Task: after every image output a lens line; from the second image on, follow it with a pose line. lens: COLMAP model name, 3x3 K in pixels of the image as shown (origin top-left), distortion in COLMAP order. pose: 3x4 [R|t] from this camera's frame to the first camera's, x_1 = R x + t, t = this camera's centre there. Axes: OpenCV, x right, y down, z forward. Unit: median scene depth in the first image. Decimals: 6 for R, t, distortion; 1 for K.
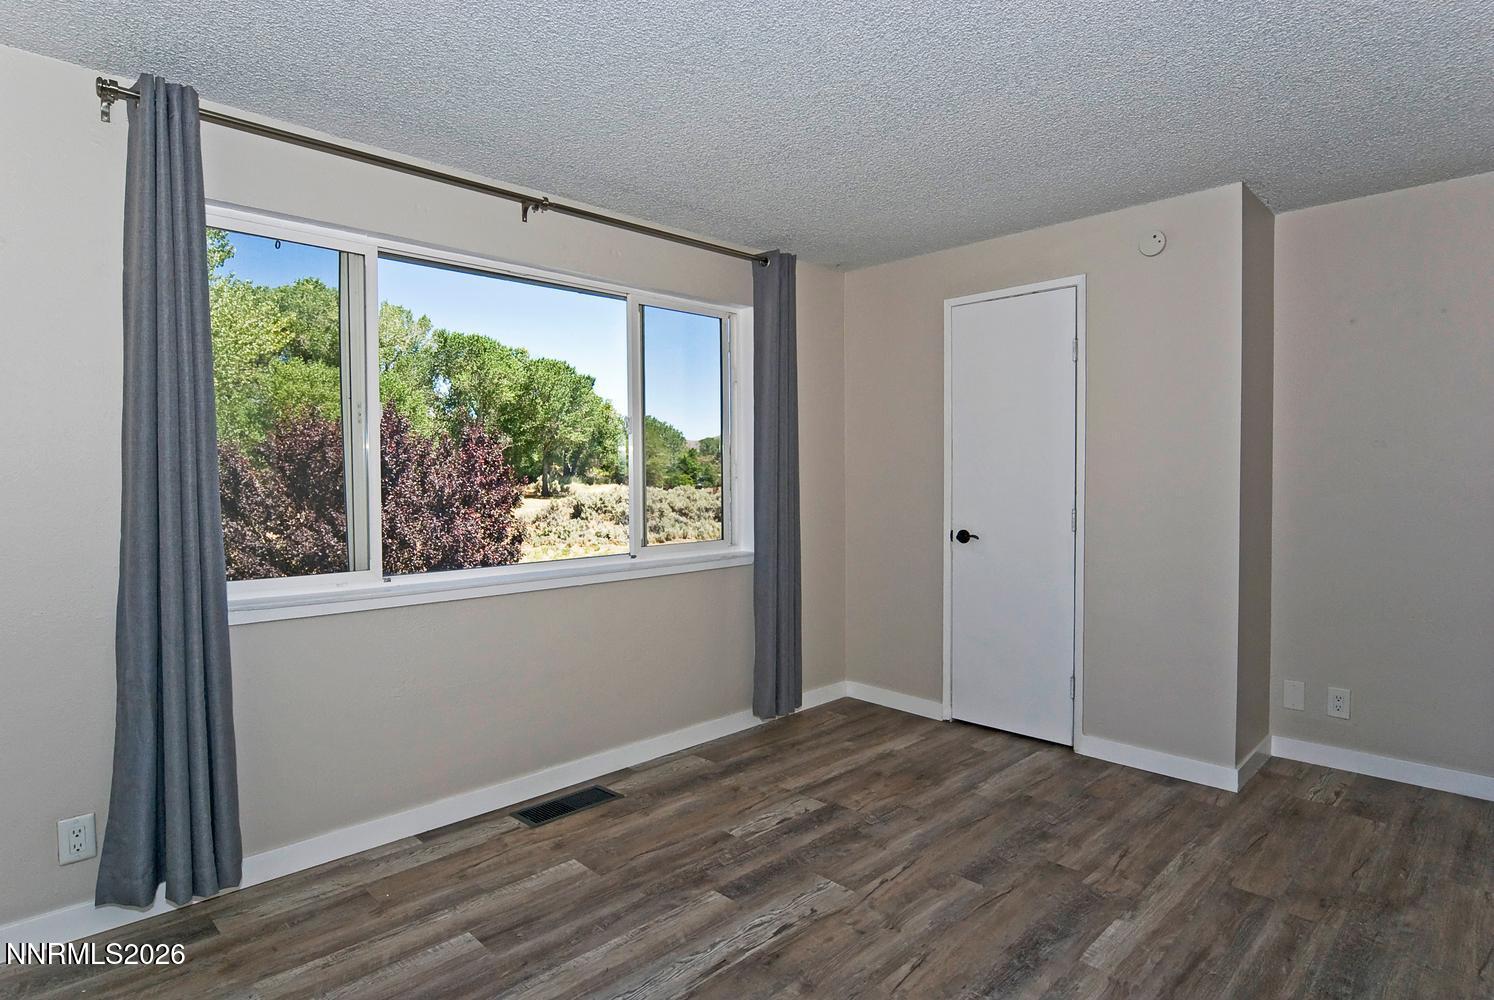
lens RADIAL K [[800.6, 0, 750.6], [0, 800.6, 495.2], [0, 0, 1]] dist [-0.014791, -0.000032]
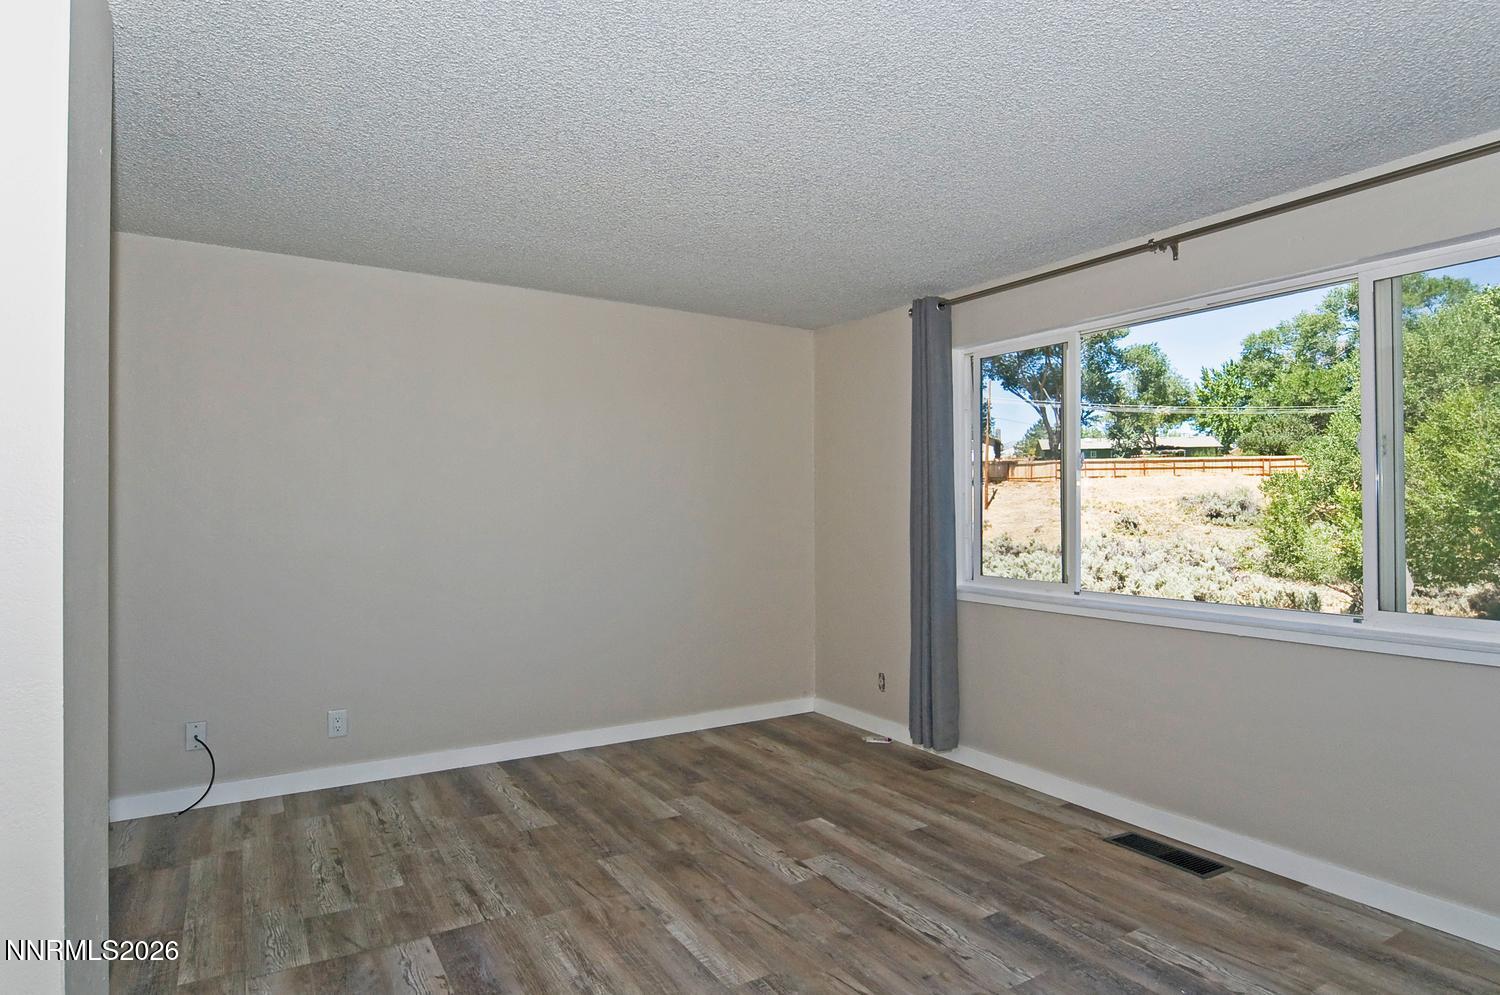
lens RADIAL K [[803.8, 0, 743.4], [0, 803.8, 501.6], [0, 0, 1]] dist [-0.014791, -0.000032]
pose [[-0.219314, -0.005335, -0.975640, 1.020074], [-0.024682, 0.999695, 0.000081, -0.030777], [0.975342, 0.024098, -0.219379, 0.866464]]
